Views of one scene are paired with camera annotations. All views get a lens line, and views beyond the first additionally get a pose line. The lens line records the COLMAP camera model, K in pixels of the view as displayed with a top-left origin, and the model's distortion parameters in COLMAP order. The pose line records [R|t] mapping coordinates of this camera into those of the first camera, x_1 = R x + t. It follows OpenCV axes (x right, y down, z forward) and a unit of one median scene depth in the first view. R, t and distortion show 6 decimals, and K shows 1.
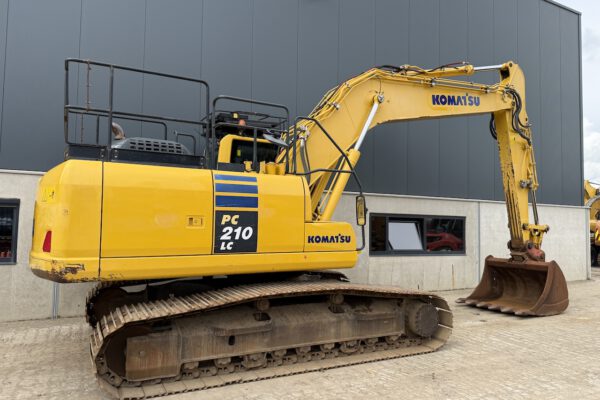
lens RADIAL K [[428.5, 0, 287.4], [0, 428.5, 192.4], [0, 0, 1]] dist [0.051630, -0.060181]
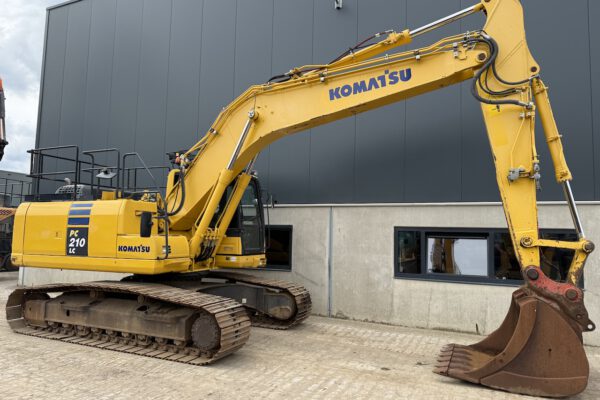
lens RADIAL K [[395.6, 0, 297.9], [0, 395.6, 204.2], [0, 0, 1]] dist [0.031157, -0.010346]
pose [[0.625487, -0.072416, -0.776867, 1.275530], [0.044174, 0.997373, -0.057404, 0.066561], [0.778983, 0.001588, 0.627043, 0.638125]]
